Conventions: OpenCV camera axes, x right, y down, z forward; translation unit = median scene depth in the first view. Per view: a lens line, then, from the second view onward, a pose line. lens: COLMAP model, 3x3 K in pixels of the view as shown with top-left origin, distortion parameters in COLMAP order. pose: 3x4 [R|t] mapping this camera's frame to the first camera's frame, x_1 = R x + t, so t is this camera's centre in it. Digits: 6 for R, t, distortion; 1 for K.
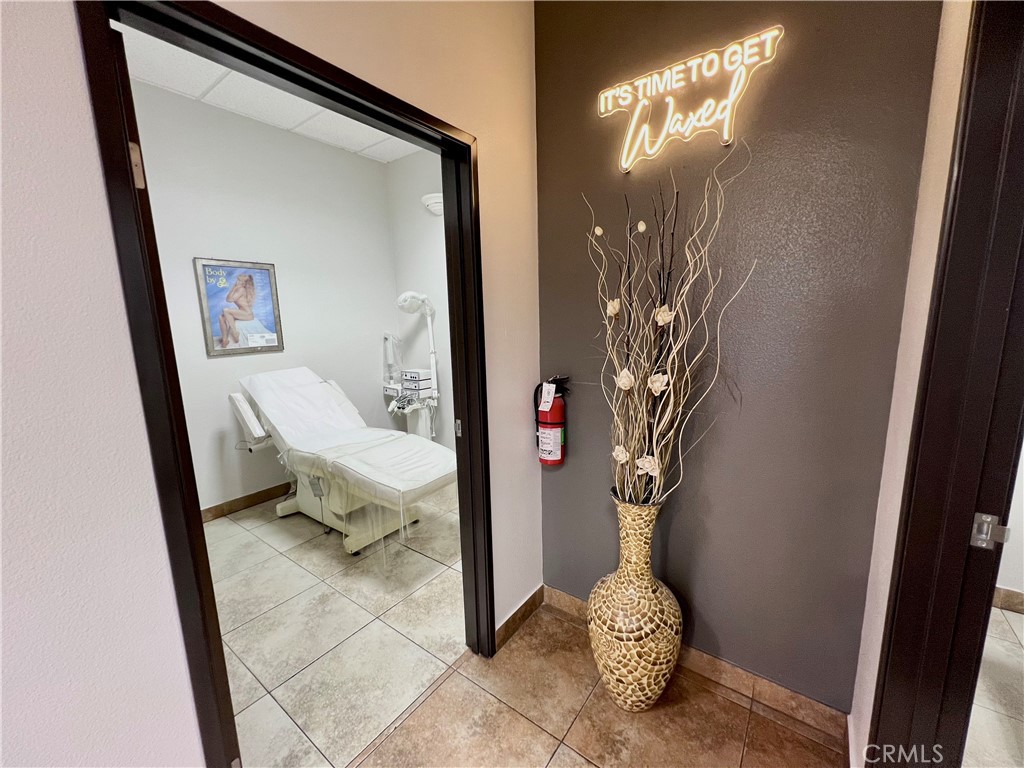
lens RADIAL K [[410.8, 0, 507.6], [0, 410.8, 382.4], [0, 0, 1]] dist [-0.001169, 0.000831]
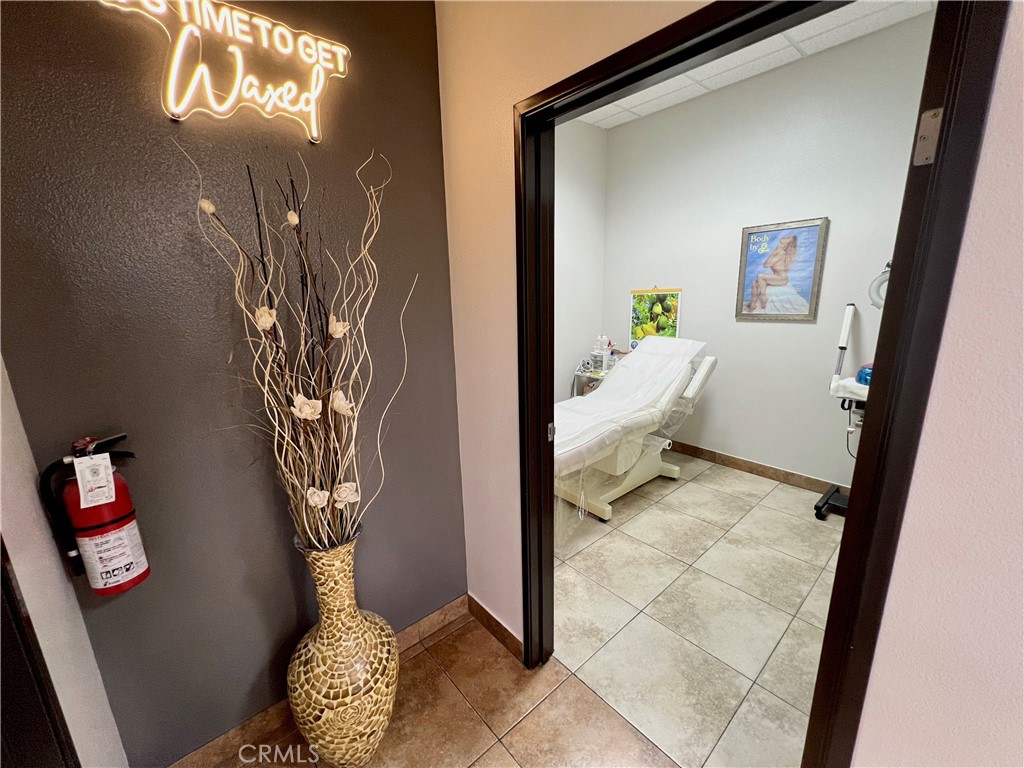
lens RADIAL K [[410.8, 0, 512.4], [0, 410.8, 383.9], [0, 0, 1]] dist [-0.001169, 0.000831]
pose [[0.217879, -0.194625, 0.956373, -0.366131], [0.171424, 0.972312, 0.158816, -0.104744], [-0.960803, 0.129343, 0.245210, 0.384478]]
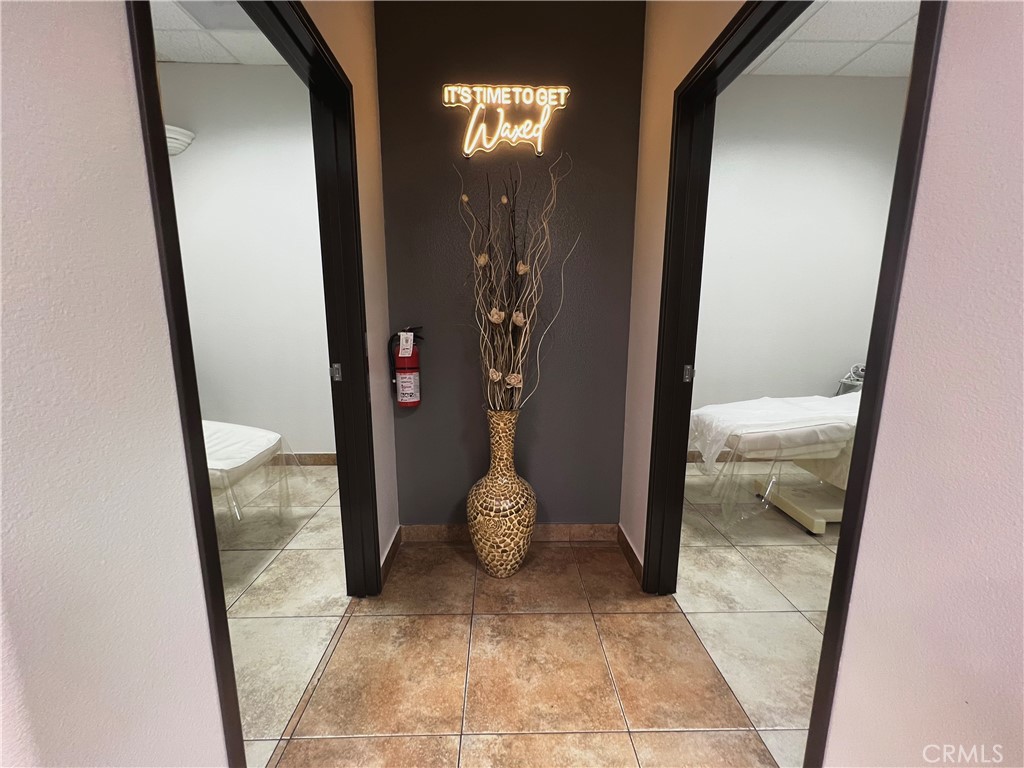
lens RADIAL K [[410.8, 0, 511.1], [0, 410.8, 378.2], [0, 0, 1]] dist [-0.001169, 0.000831]
pose [[0.785447, -0.068545, 0.615122, -0.466236], [0.073907, 0.997125, 0.016741, 0.163189], [-0.614501, 0.032313, 0.788254, -0.049666]]
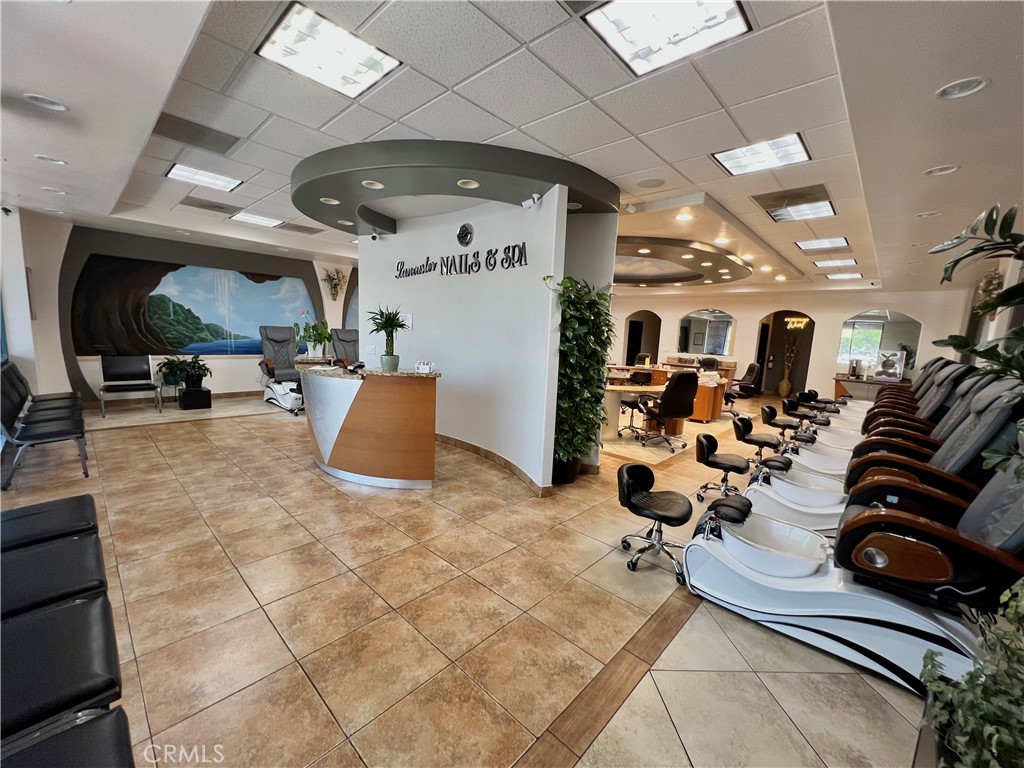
lens RADIAL K [[410.8, 0, 511.2], [0, 410.8, 384.6], [0, 0, 1]] dist [-0.001169, 0.000831]
pose [[0.990833, 0.089009, -0.101620, -4.392039], [-0.091937, 0.995464, -0.024489, 1.320307], [0.098979, 0.033608, 0.994522, -7.877866]]
